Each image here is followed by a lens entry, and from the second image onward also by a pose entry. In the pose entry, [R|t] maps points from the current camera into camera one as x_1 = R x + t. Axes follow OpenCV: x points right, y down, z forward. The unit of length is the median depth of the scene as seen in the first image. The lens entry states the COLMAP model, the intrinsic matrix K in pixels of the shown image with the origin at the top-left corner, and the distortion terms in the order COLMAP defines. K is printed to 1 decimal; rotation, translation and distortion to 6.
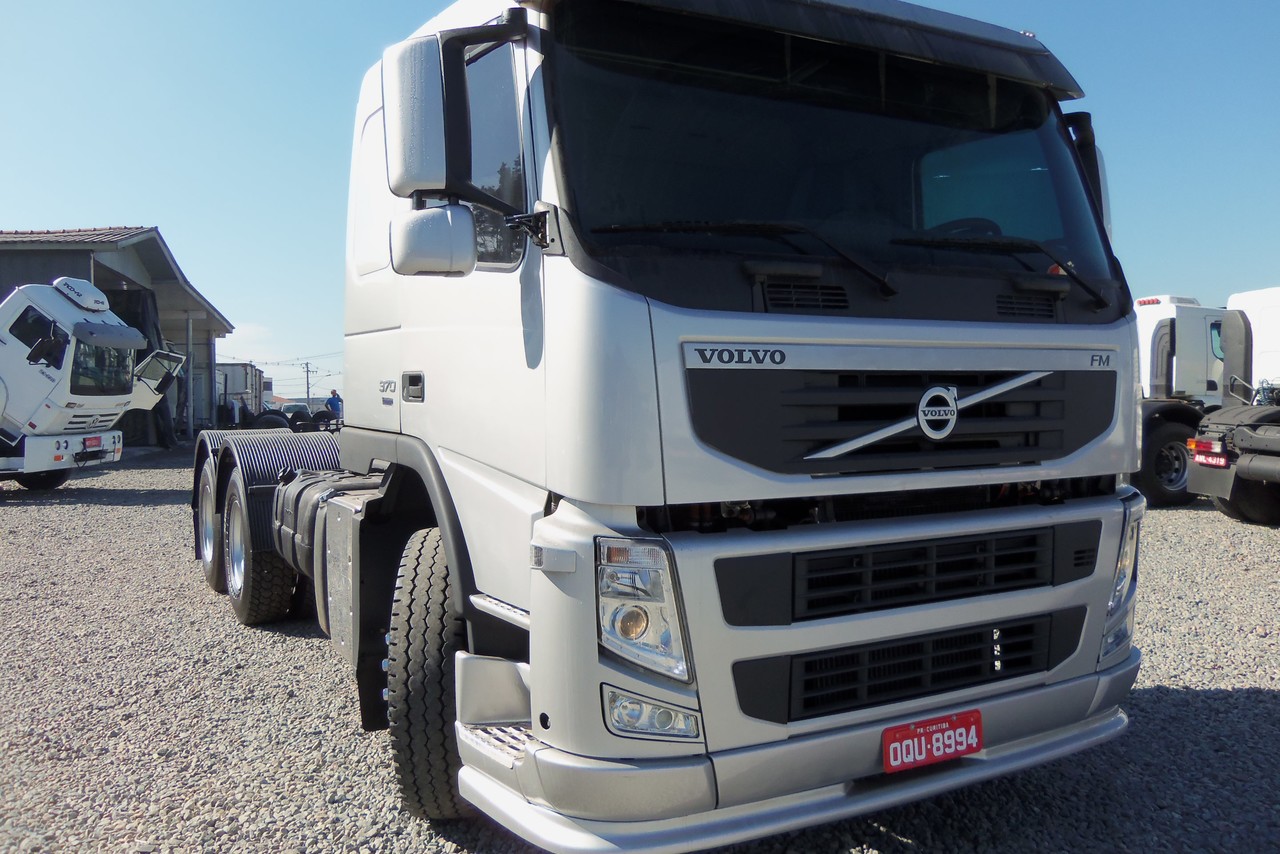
lens RADIAL K [[1078.4, 0, 633.0], [0, 1078.4, 405.3], [0, 0, 1]] dist [-0.016825, 0.004308]
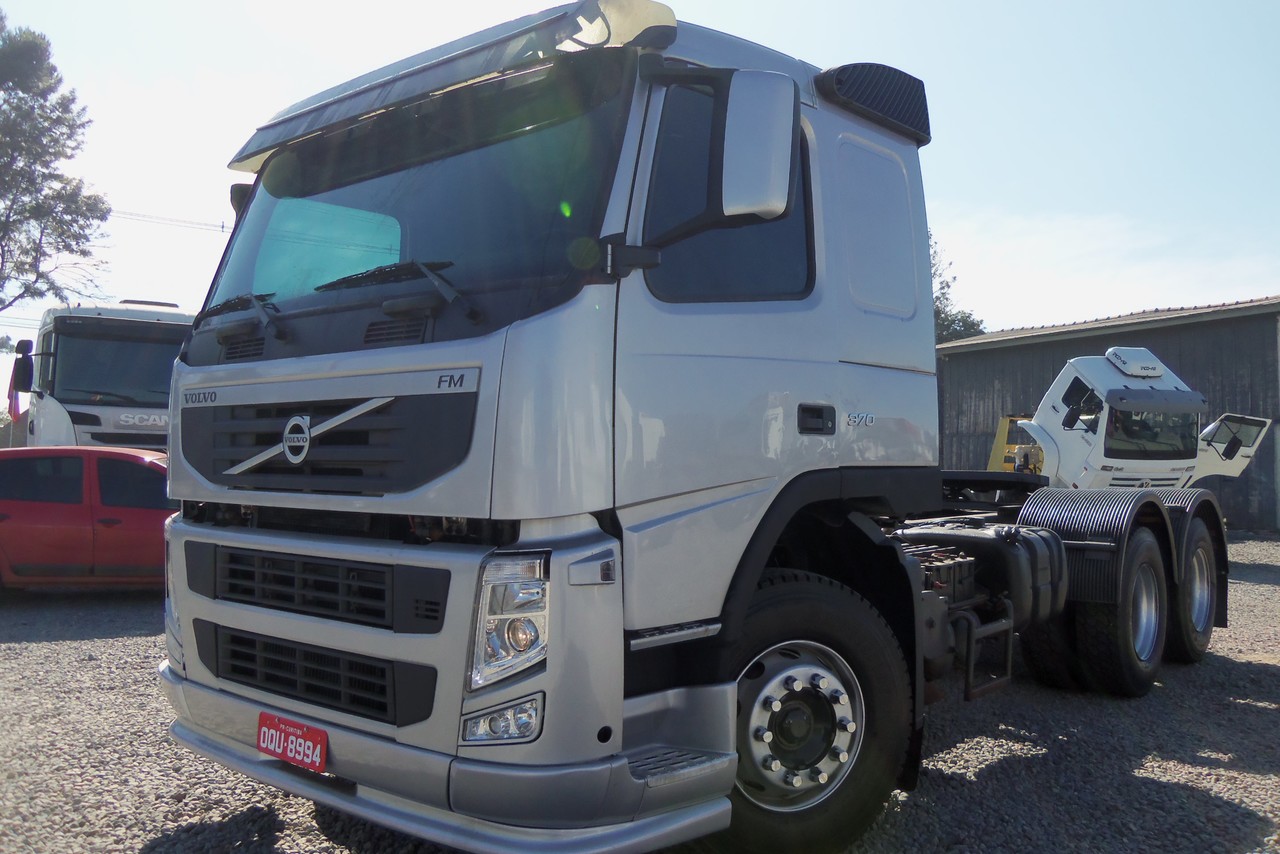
lens RADIAL K [[1078.4, 0, 633.0], [0, 1078.4, 405.3], [0, 0, 1]] dist [-0.016825, 0.004308]
pose [[0.337604, -0.040122, -0.940433, 1.422473], [-0.025063, 0.998354, -0.051591, 0.019813], [0.940954, 0.040988, 0.336043, 0.940419]]
